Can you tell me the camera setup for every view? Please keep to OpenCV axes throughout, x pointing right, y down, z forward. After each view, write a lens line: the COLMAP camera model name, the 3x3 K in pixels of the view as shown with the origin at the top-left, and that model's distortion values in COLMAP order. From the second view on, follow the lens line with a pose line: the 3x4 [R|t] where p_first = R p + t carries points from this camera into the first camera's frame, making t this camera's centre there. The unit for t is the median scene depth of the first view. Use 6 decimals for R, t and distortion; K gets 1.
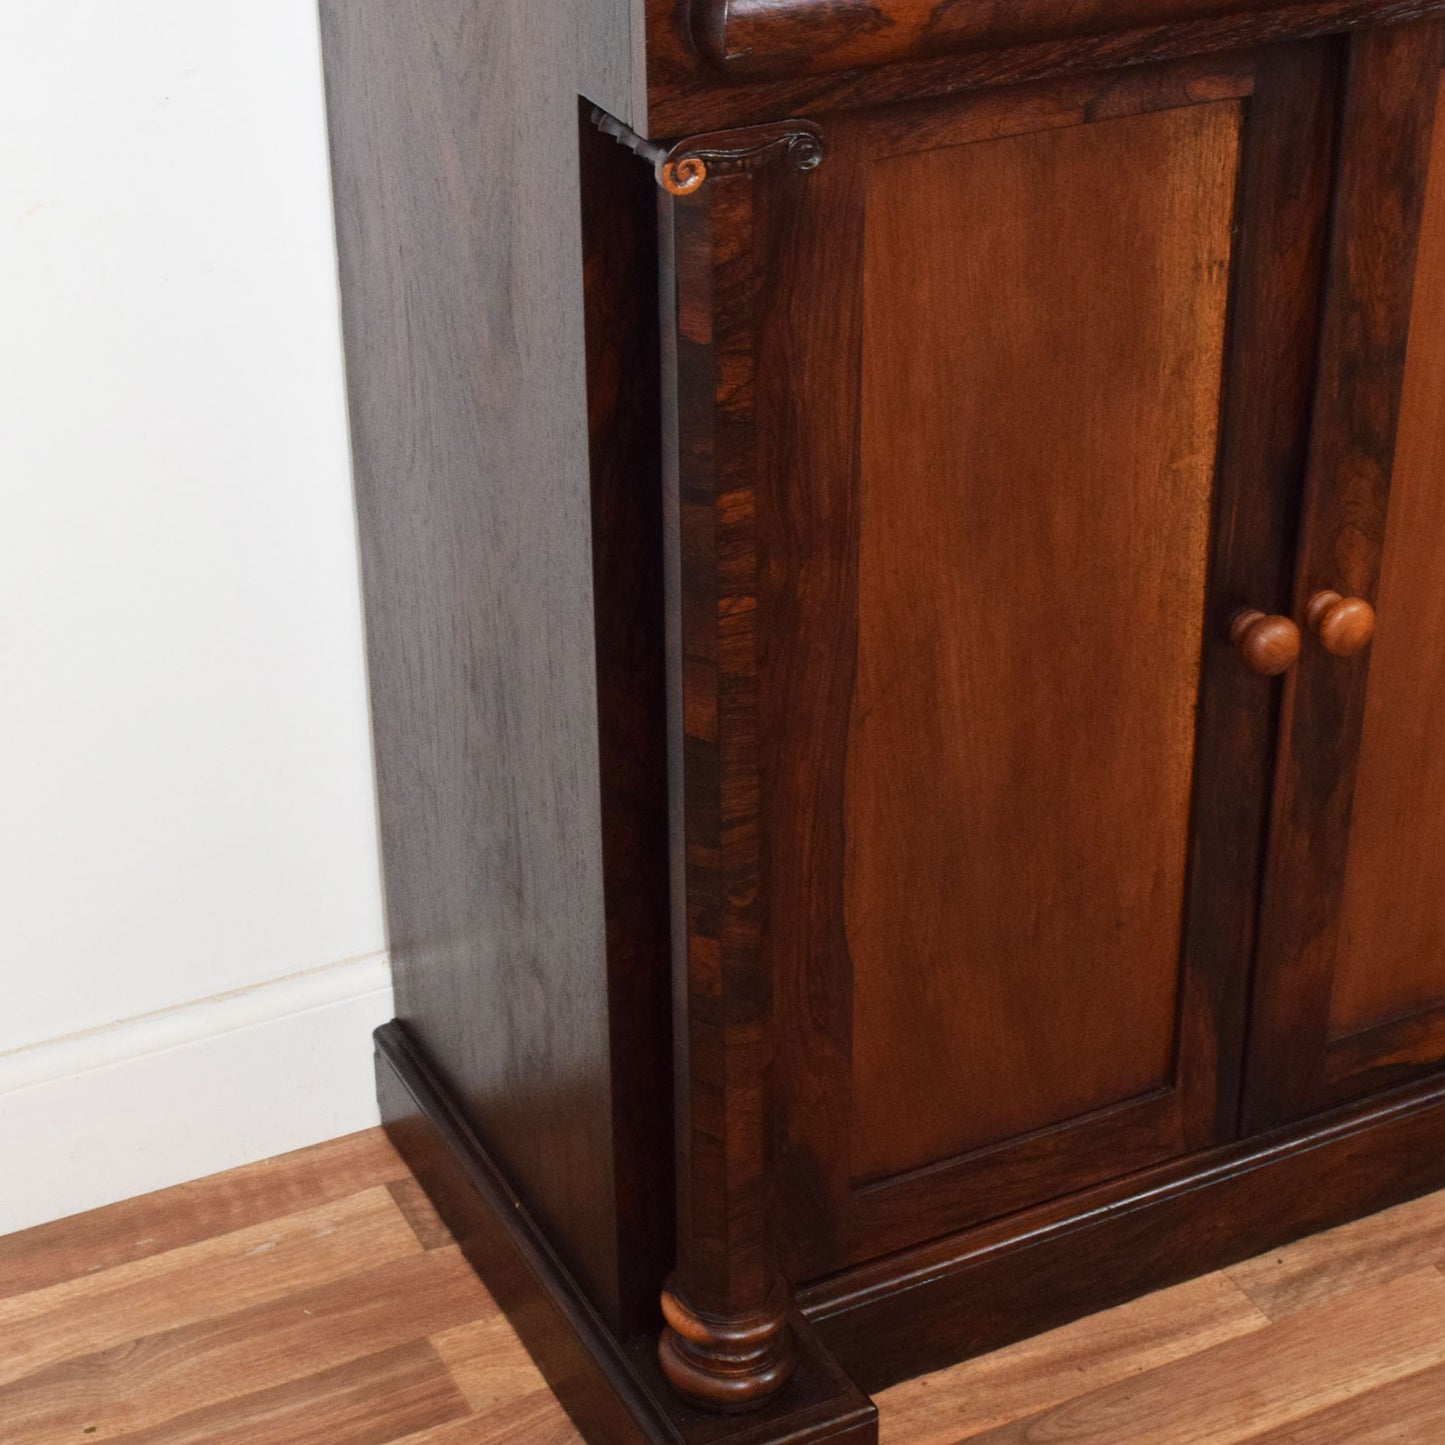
lens RADIAL K [[2860.5, 0, 722.5], [0, 2860.5, 722.5], [0, 0, 1]] dist [-0.015805, -0.168638]
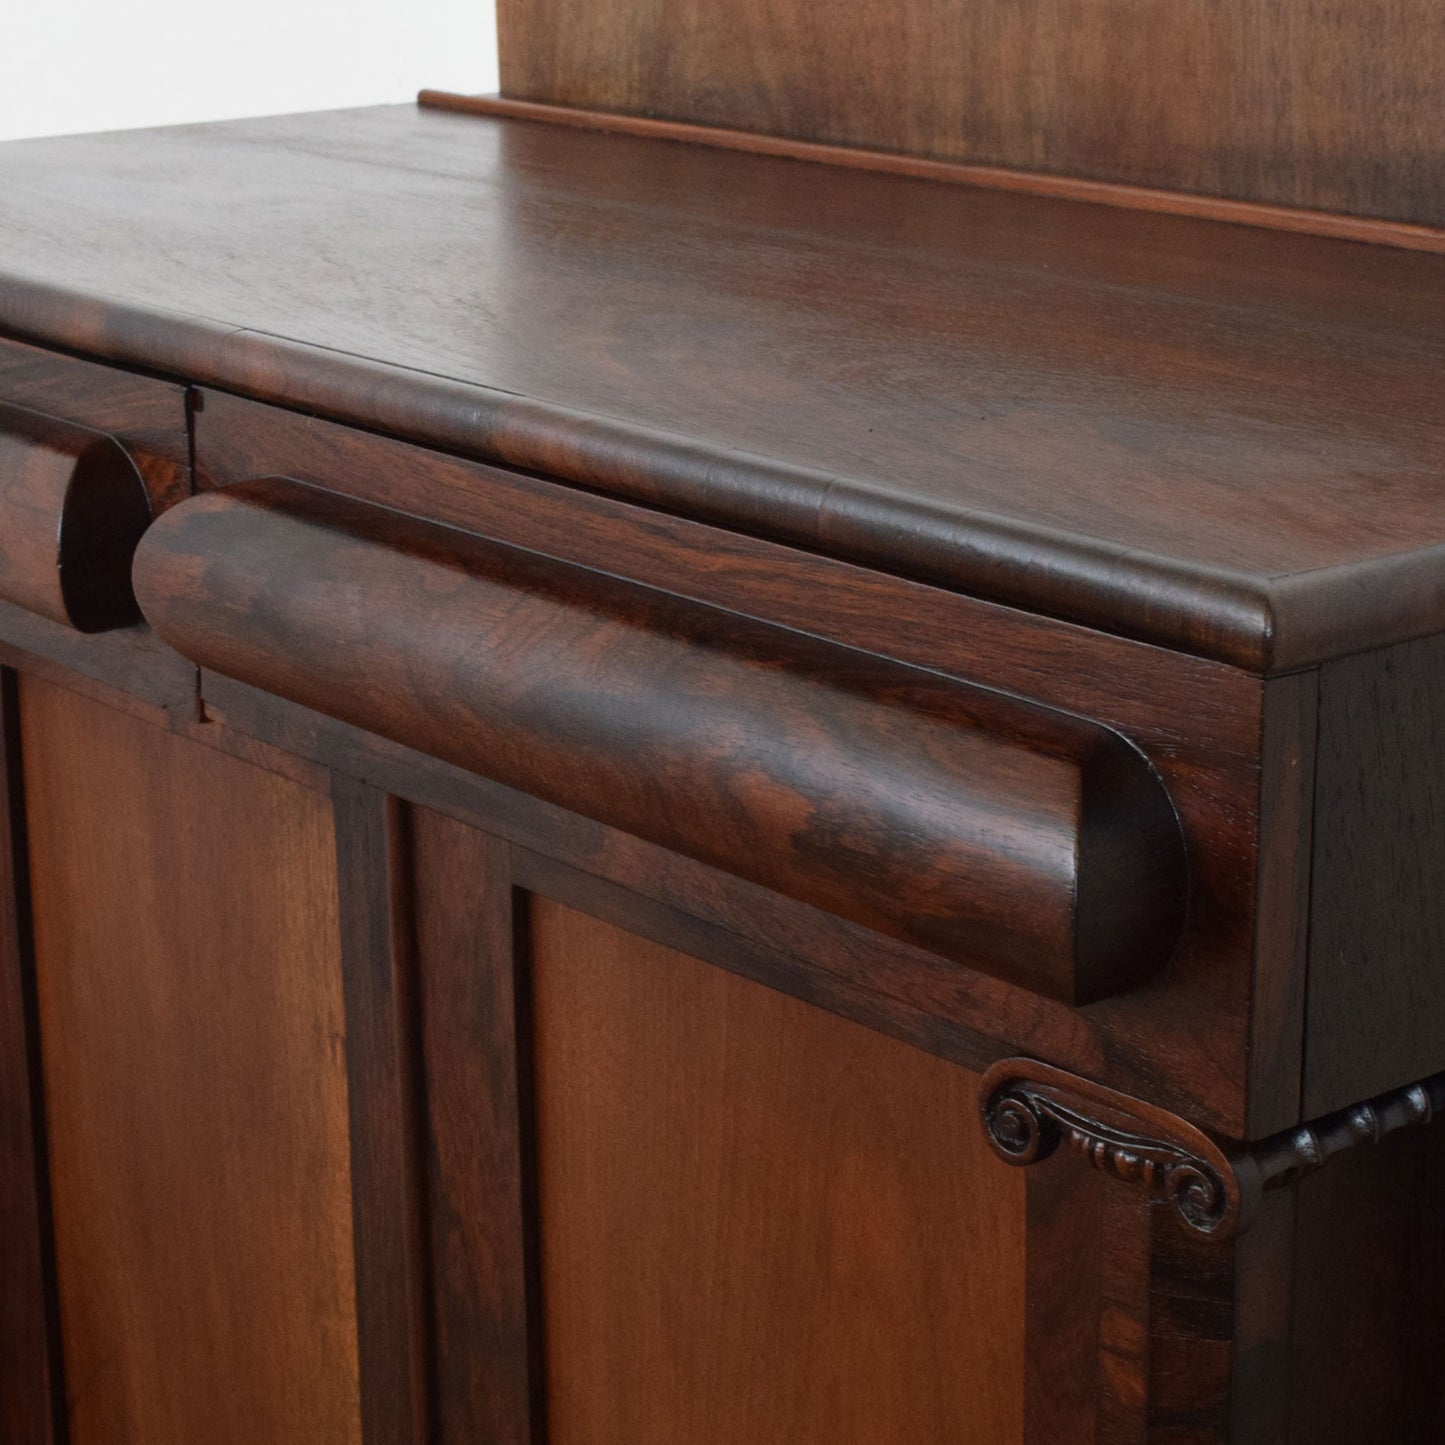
lens RADIAL K [[3565.1, 0, 754.2], [0, 3565.1, 721.9], [0, 0, 1]] dist [-0.048834, -0.557245]
pose [[0.223064, 0.275972, -0.934923, 0.881956], [-0.471521, 0.869969, 0.144298, -0.364122], [0.853177, 0.408648, 0.324185, 0.742406]]
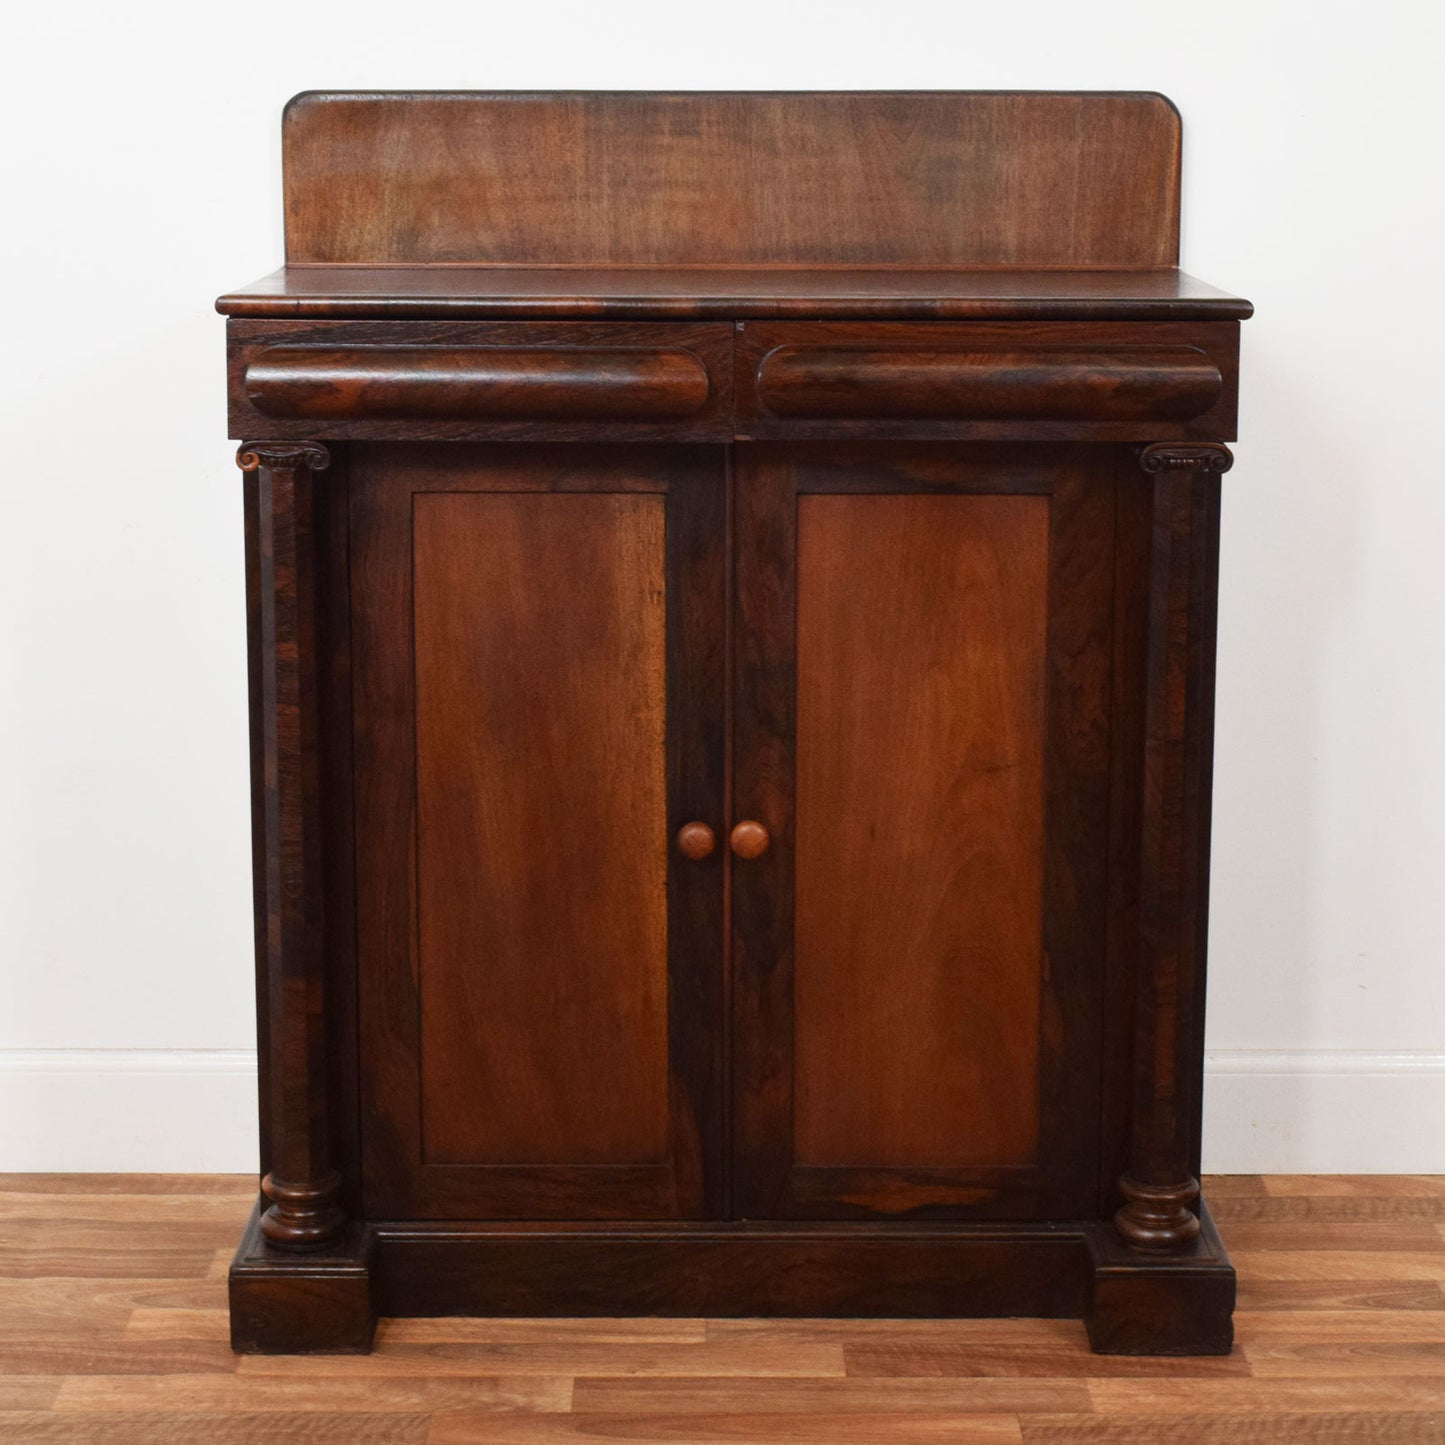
lens RADIAL K [[3234.8, 0, 718.1], [0, 3234.8, 692.0], [0, 0, 1]] dist [-0.037807, -0.117303]
pose [[0.897296, 0.094750, -0.431140, 0.981950], [-0.224760, 0.938674, -0.261484, 0.367677], [0.379925, 0.331532, 0.863565, -0.592254]]
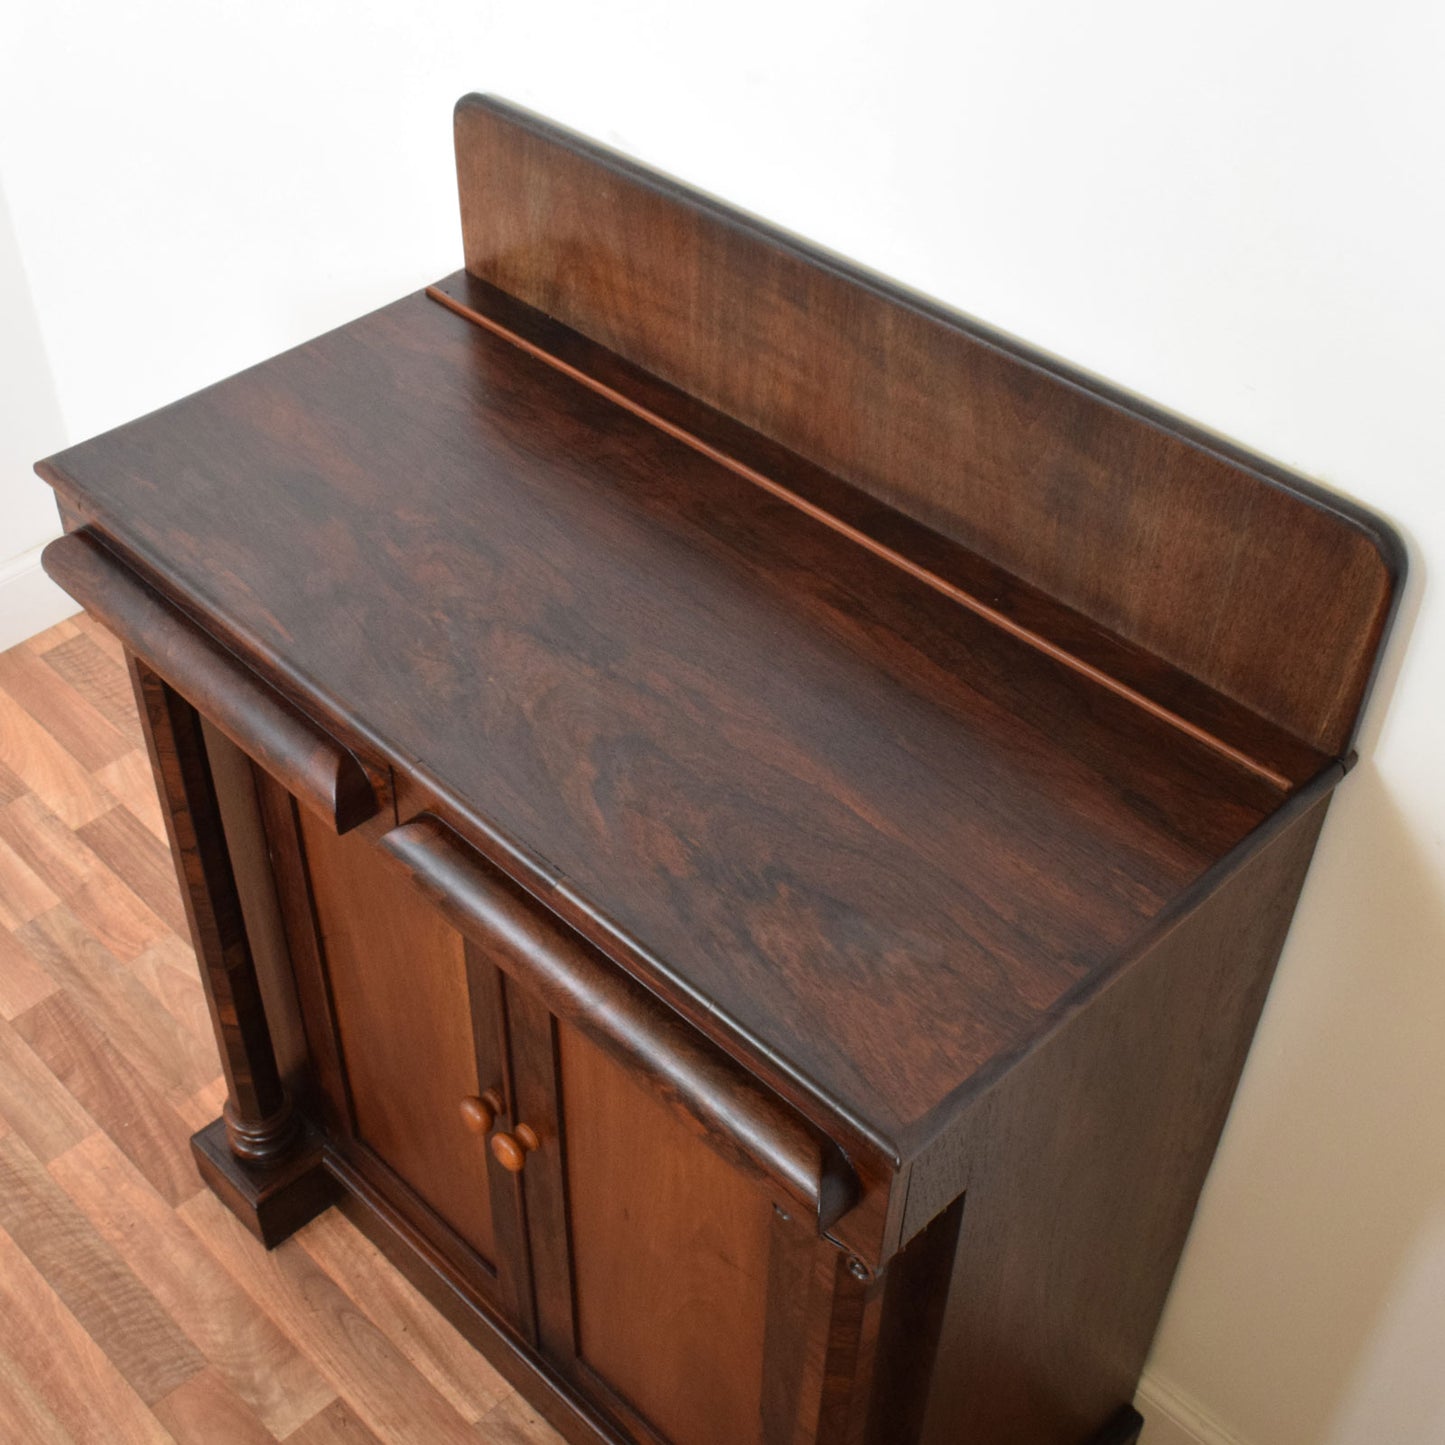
lens RADIAL K [[1907.7, 0, 633.7], [0, 1907.7, 723.1], [0, 0, 1]] dist [-0.091657, -0.009441]
pose [[0.289984, 0.645197, -0.706845, 0.791931], [-0.459375, 0.741772, 0.488619, -0.708310], [0.839574, 0.183015, 0.511489, 0.524737]]
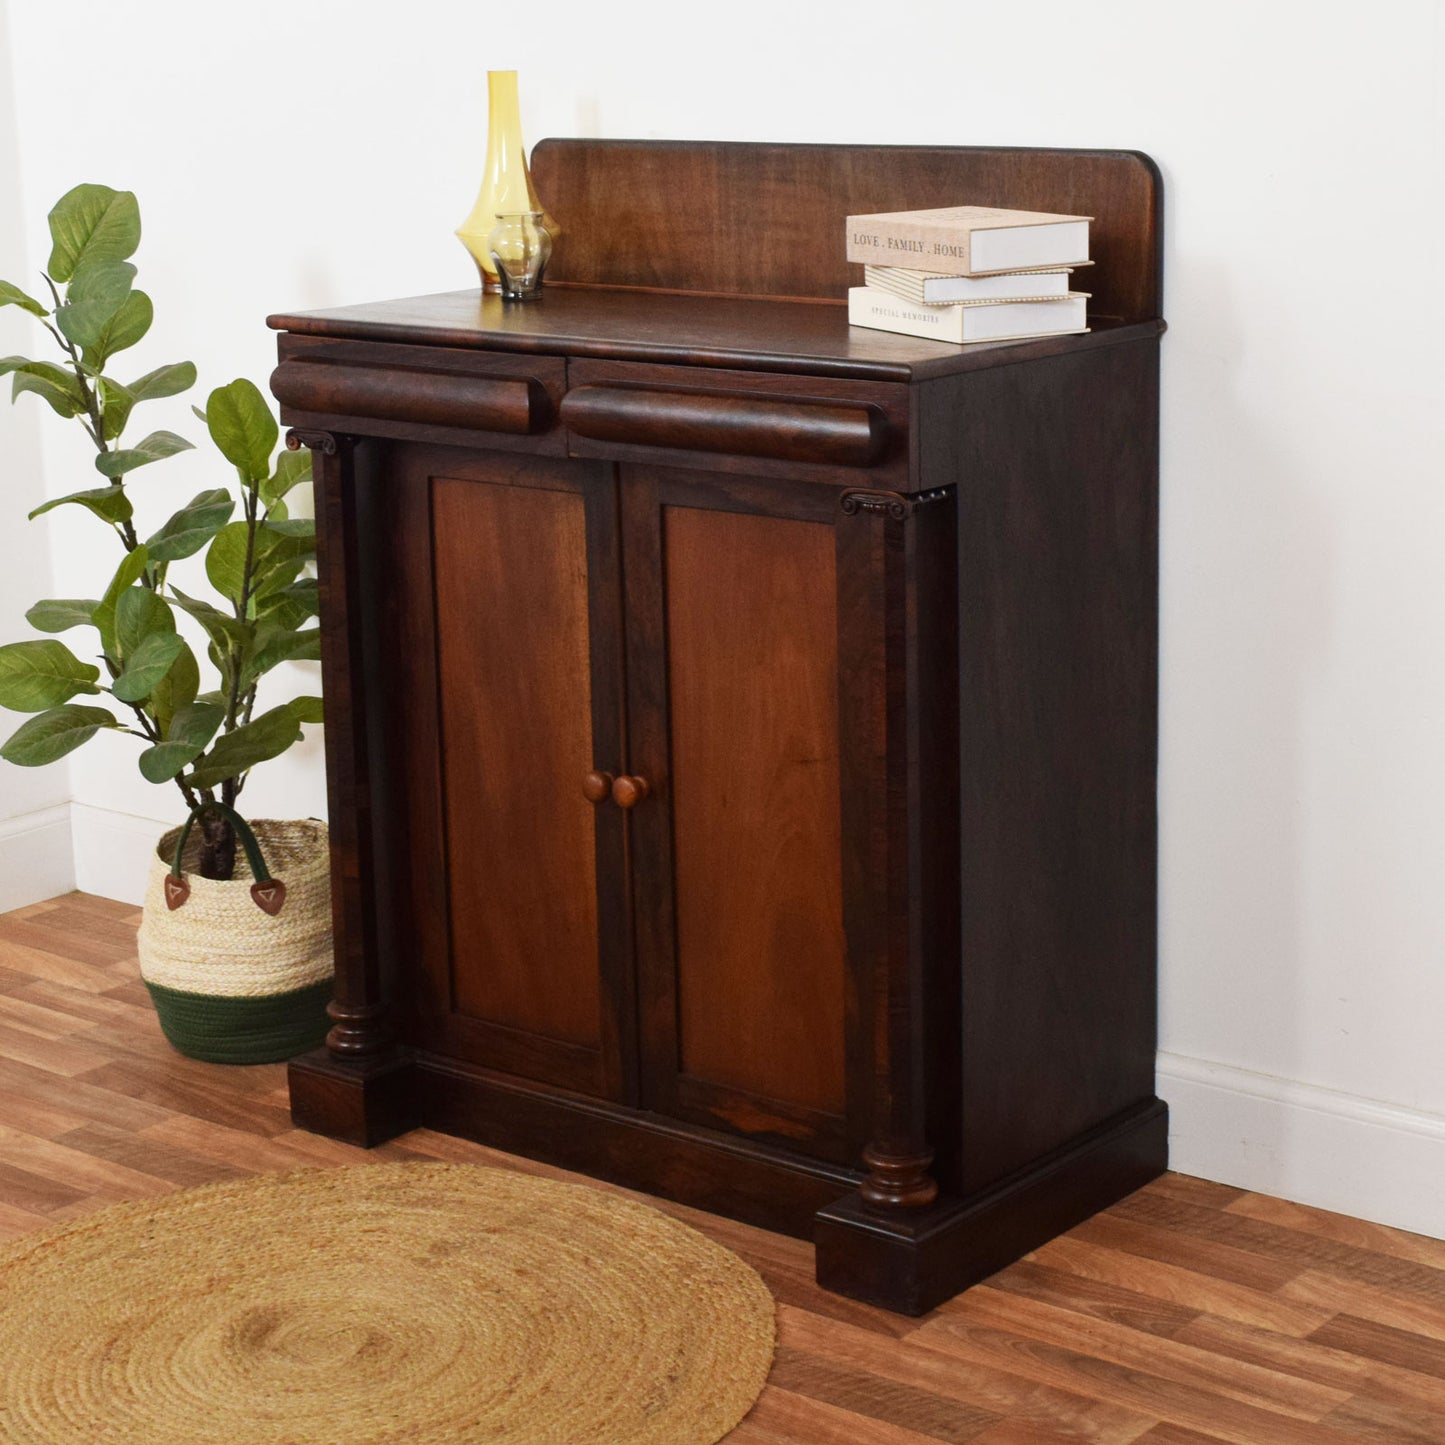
lens RADIAL K [[3119.4, 0, 748.8], [0, 3119.4, 720.8], [0, 0, 1]] dist [-0.015981, -0.220947]
pose [[0.416701, 0.212464, -0.883866, 2.084427], [-0.429240, 0.903071, 0.014714, -0.142433], [0.801320, 0.373259, 0.467509, 0.088749]]
